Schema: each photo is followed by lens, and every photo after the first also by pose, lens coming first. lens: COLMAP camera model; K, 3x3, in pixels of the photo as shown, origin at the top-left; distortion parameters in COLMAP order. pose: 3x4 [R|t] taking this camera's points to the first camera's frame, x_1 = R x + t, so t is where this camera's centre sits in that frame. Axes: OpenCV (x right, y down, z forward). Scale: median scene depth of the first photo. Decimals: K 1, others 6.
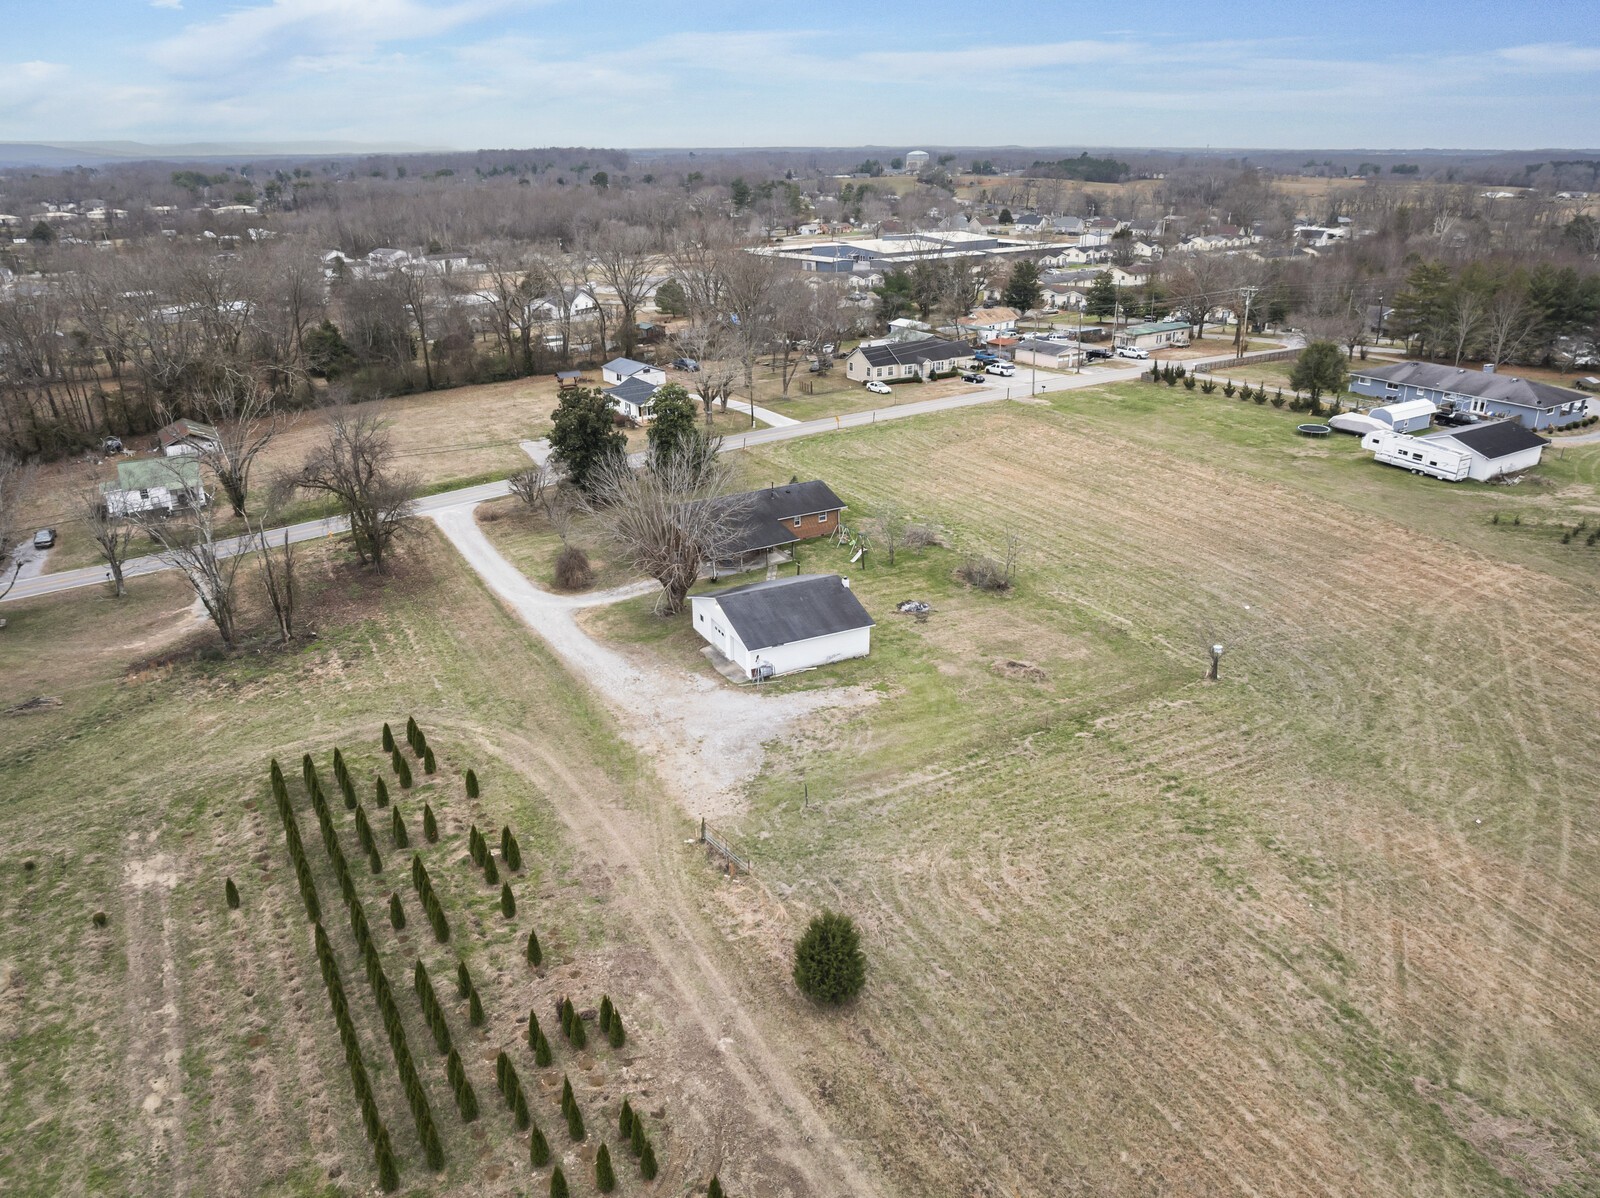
lens RADIAL K [[1132.5, 0, 801.3], [0, 1132.5, 597.8], [0, 0, 1]] dist [-0.045462, 0.014157]
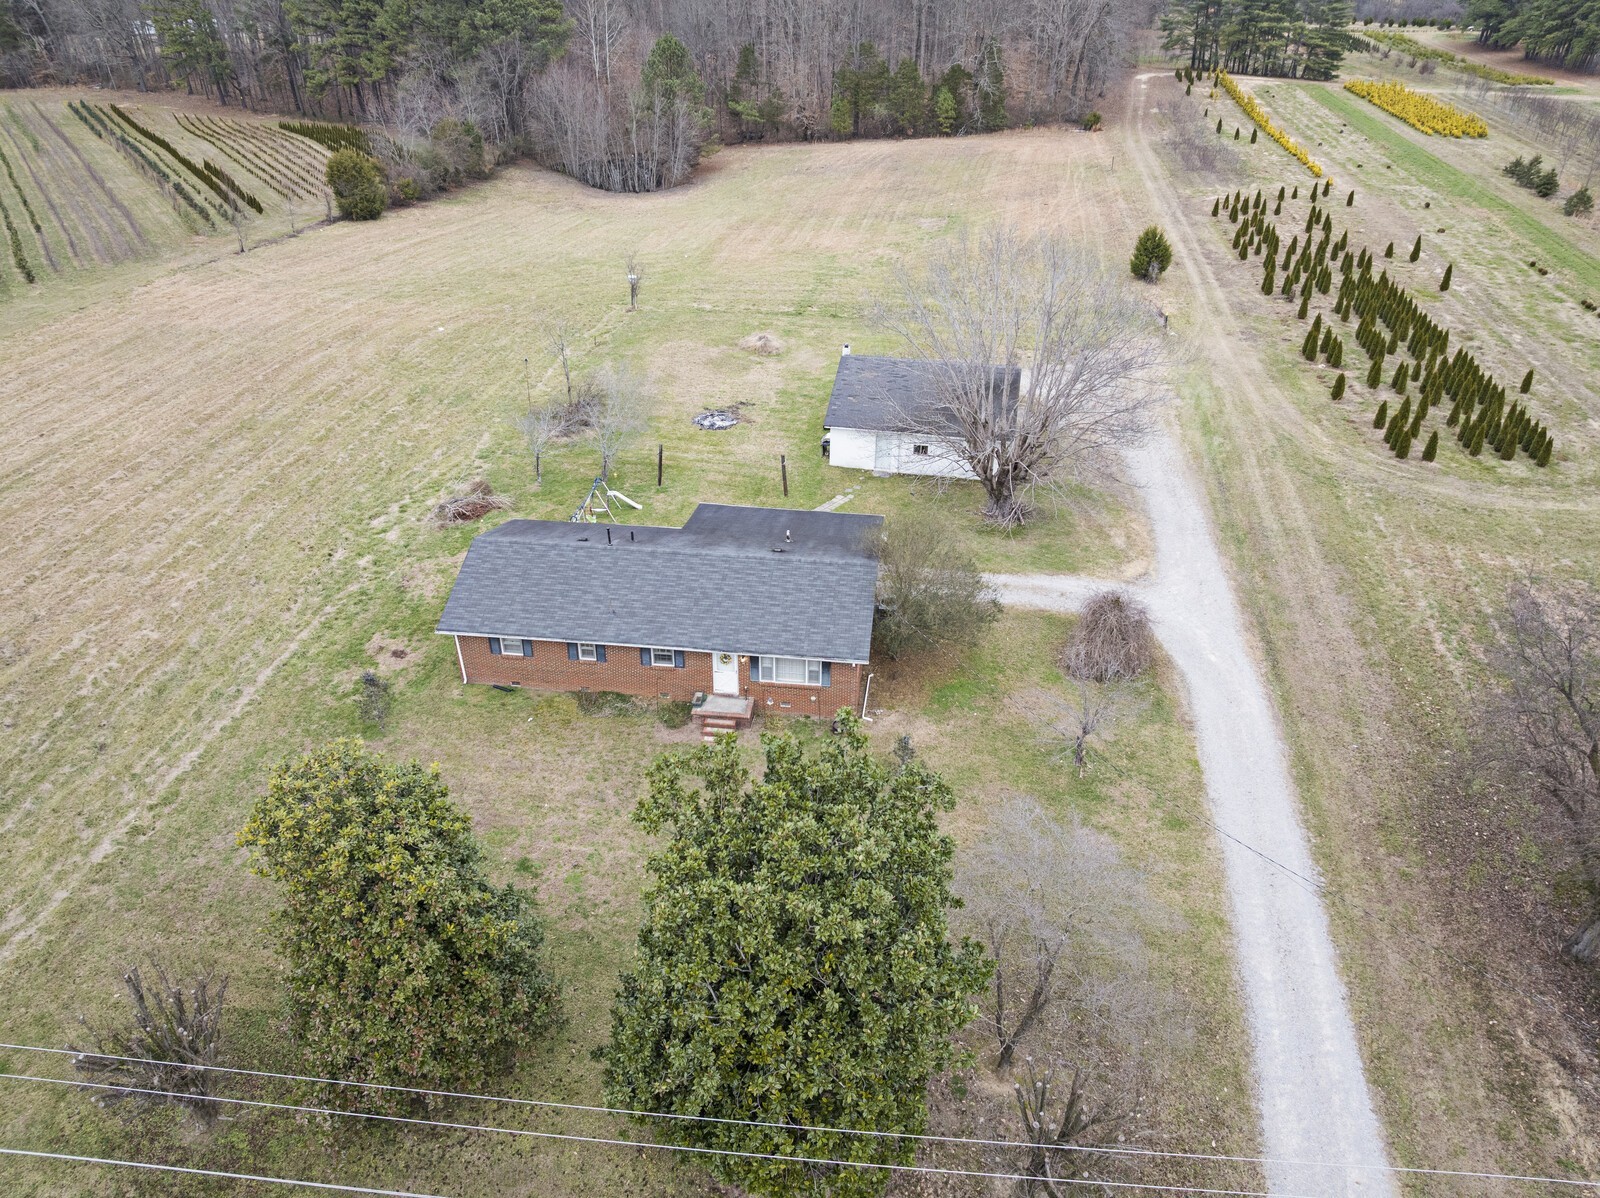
lens RADIAL K [[1132.5, 0, 801.4], [0, 1132.5, 597.0], [0, 0, 1]] dist [-0.045462, 0.014157]
pose [[-0.786906, -0.326109, 0.523863, -0.357168], [0.227336, 0.636028, 0.737419, -0.435665], [-0.573670, 0.699372, -0.426358, 1.316807]]
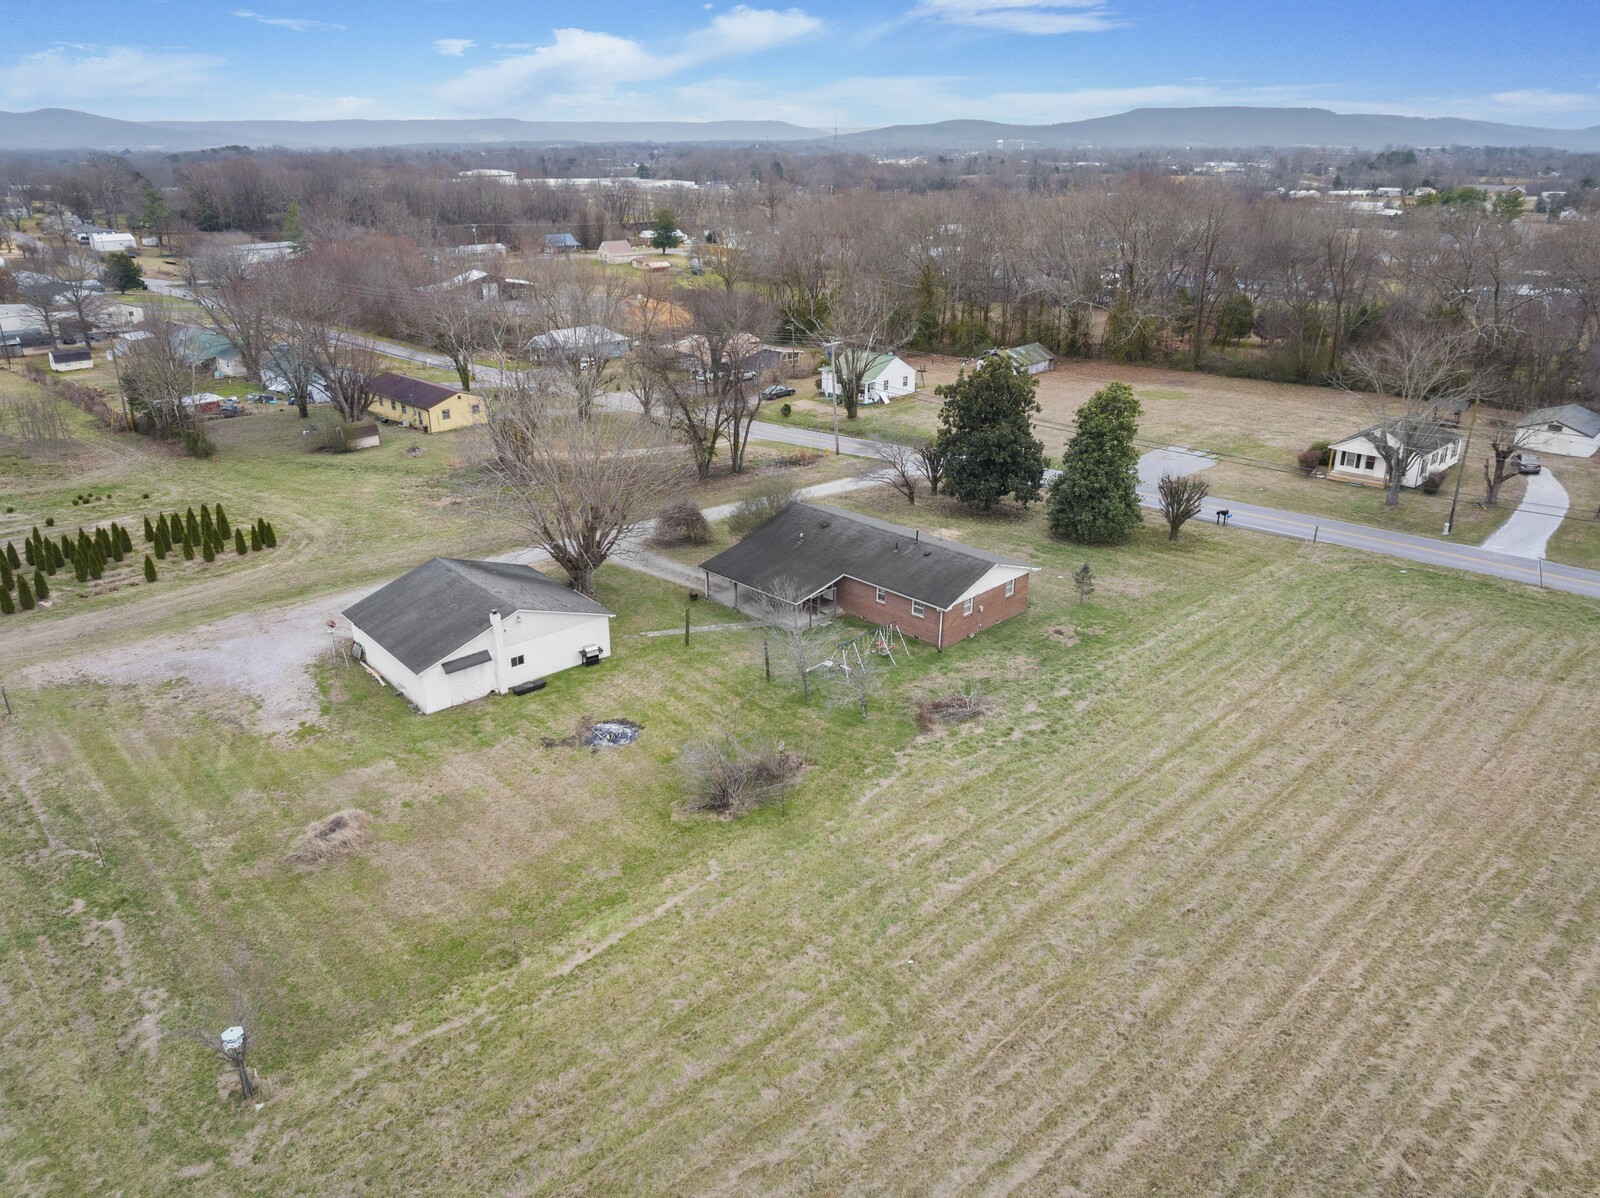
lens RADIAL K [[1132.5, 0, 805.7], [0, 1132.5, 582.7], [0, 0, 1]] dist [-0.045462, 0.014157]
pose [[0.238603, 0.360365, -0.901779, 0.615496], [-0.365378, 0.893680, 0.260452, -0.248757], [0.899760, 0.267346, 0.344904, 0.833952]]
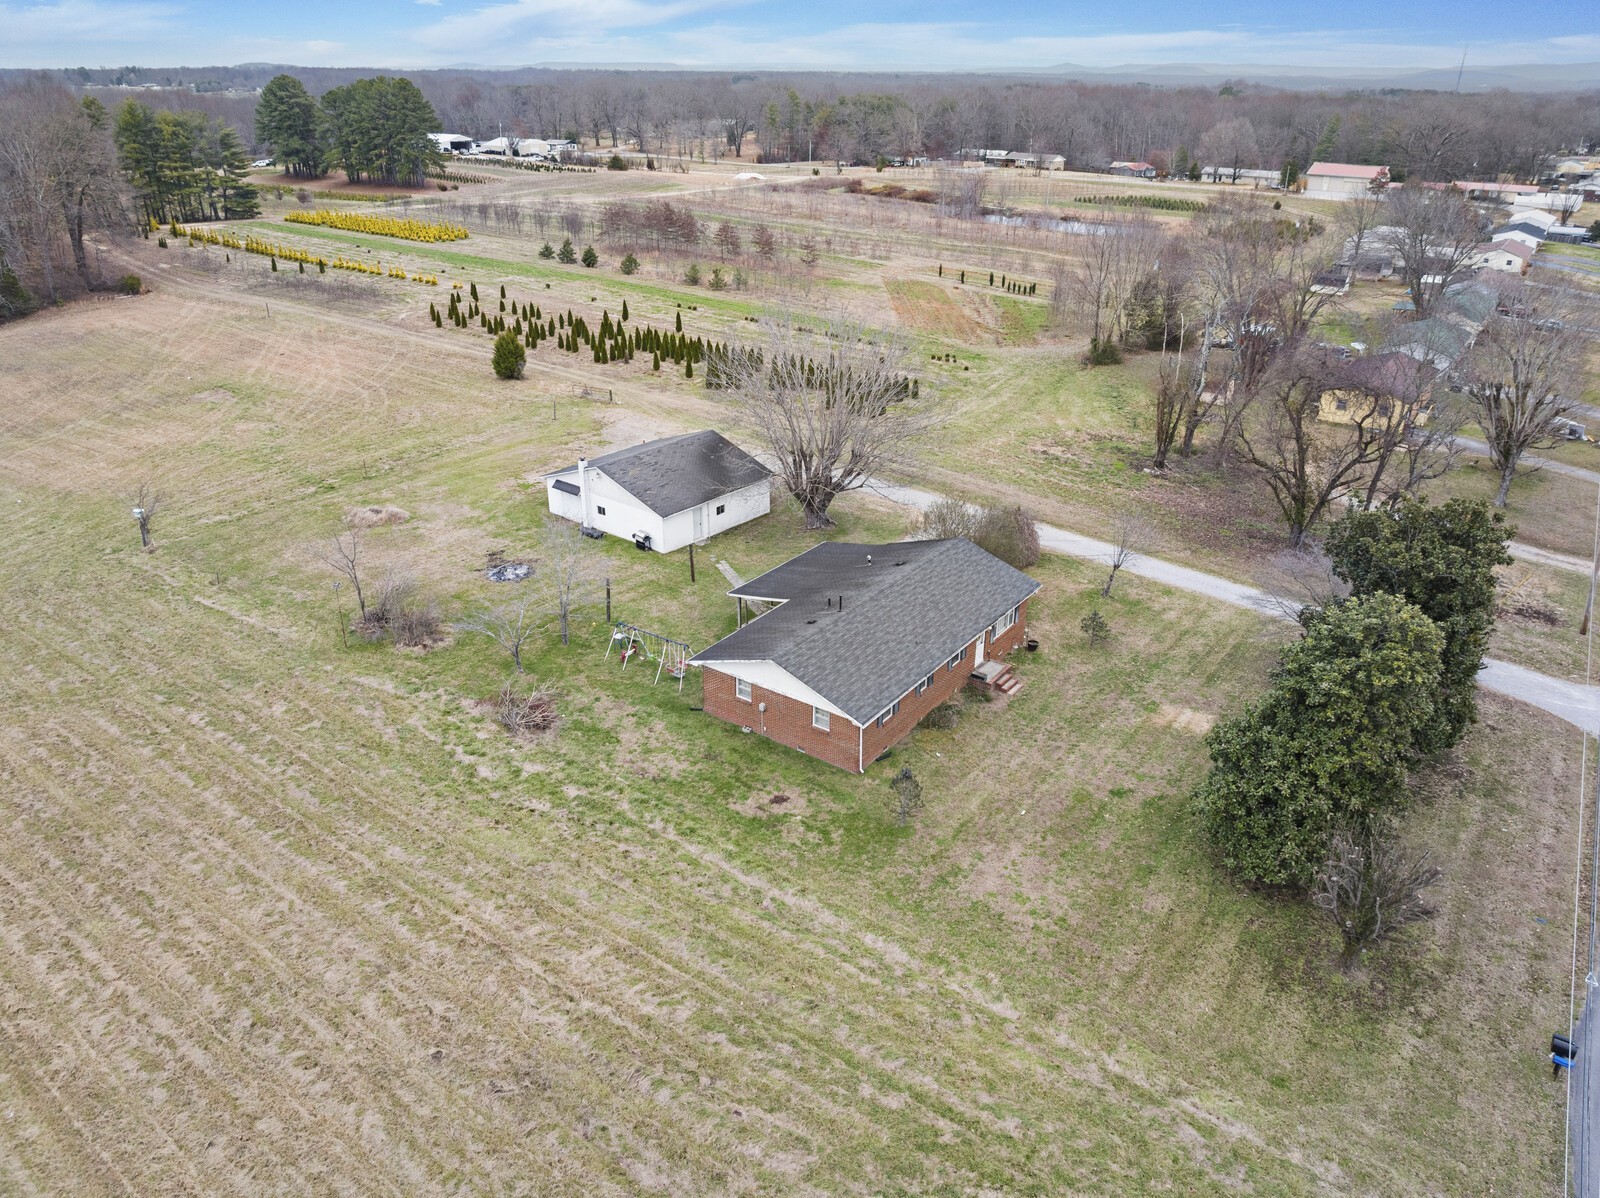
lens RADIAL K [[1132.5, 0, 806.6], [0, 1132.5, 598.8], [0, 0, 1]] dist [-0.045462, 0.014157]
pose [[-0.919473, 0.166562, -0.356126, 0.176973], [-0.149006, 0.690608, 0.707714, -0.493087], [0.363822, 0.703789, -0.610177, 1.460227]]
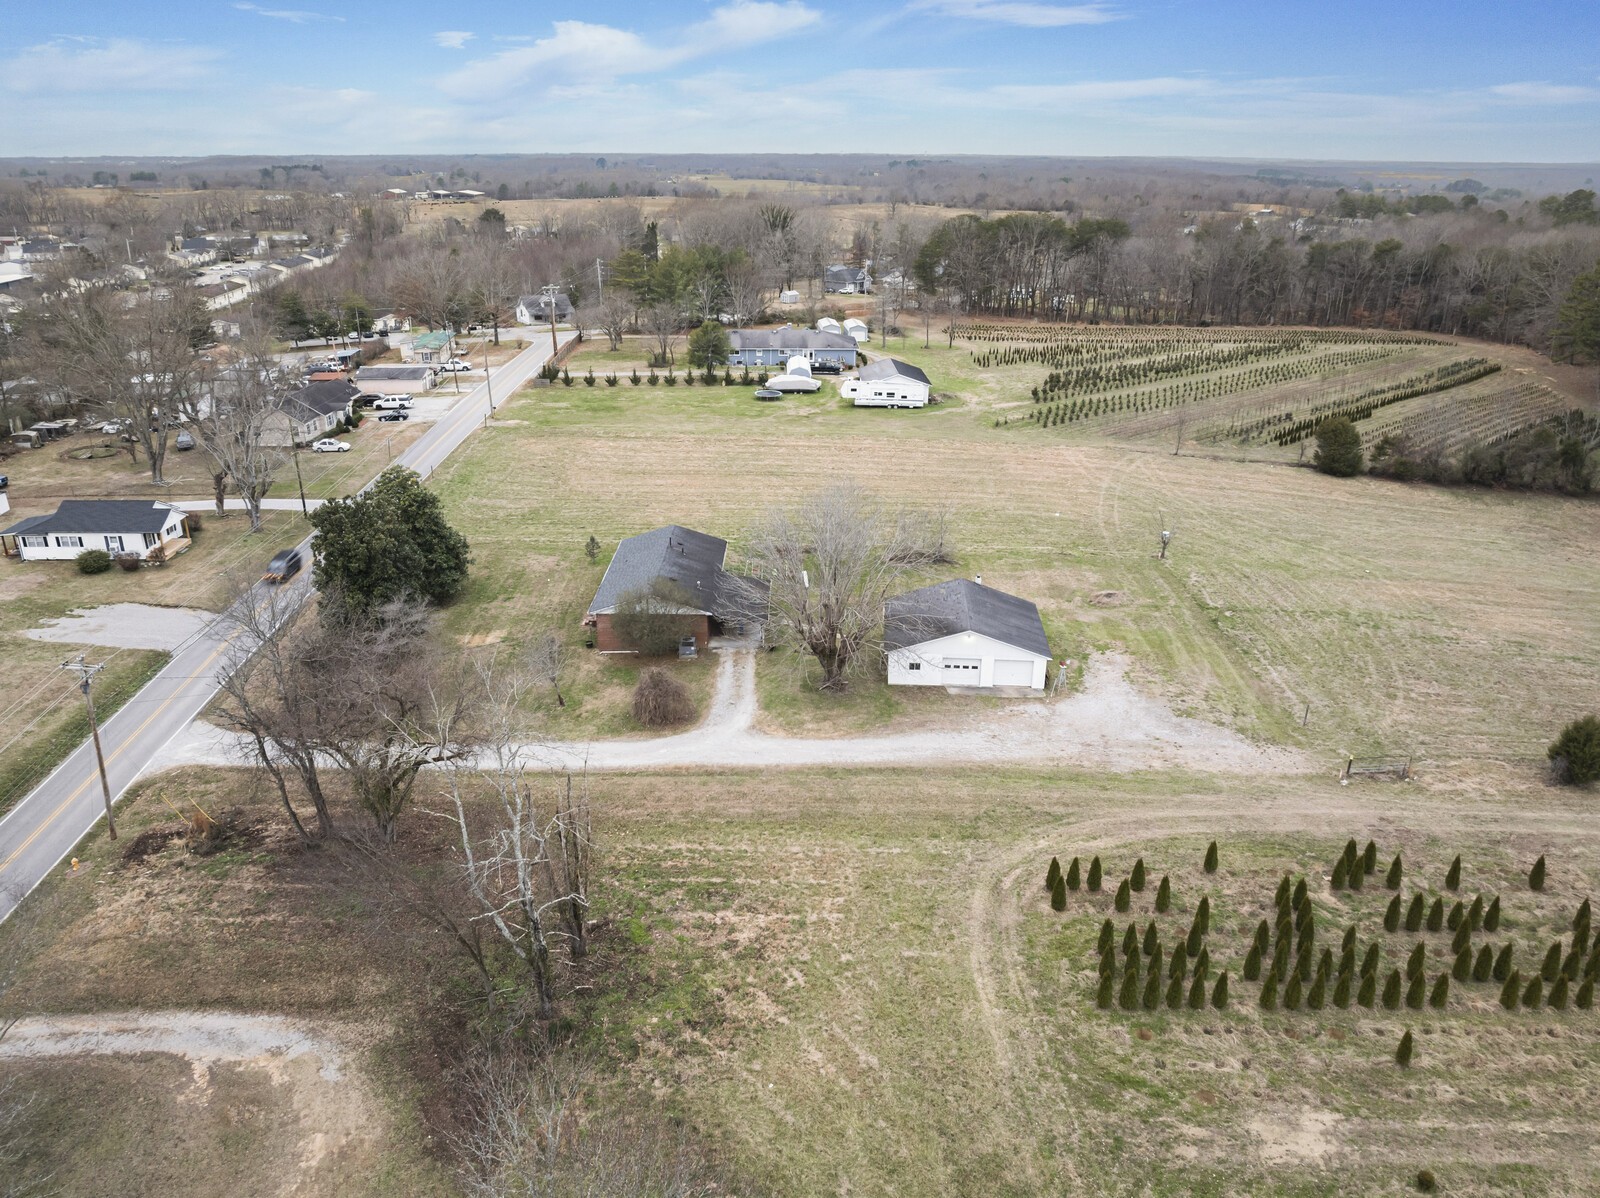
lens RADIAL K [[1132.5, 0, 799.7], [0, 1132.5, 590.9], [0, 0, 1]] dist [-0.045462, 0.014157]
pose [[0.522352, -0.301320, 0.797718, -0.766444], [0.309887, 0.938606, 0.151621, -0.186778], [-0.794430, 0.168003, 0.583658, 0.483474]]
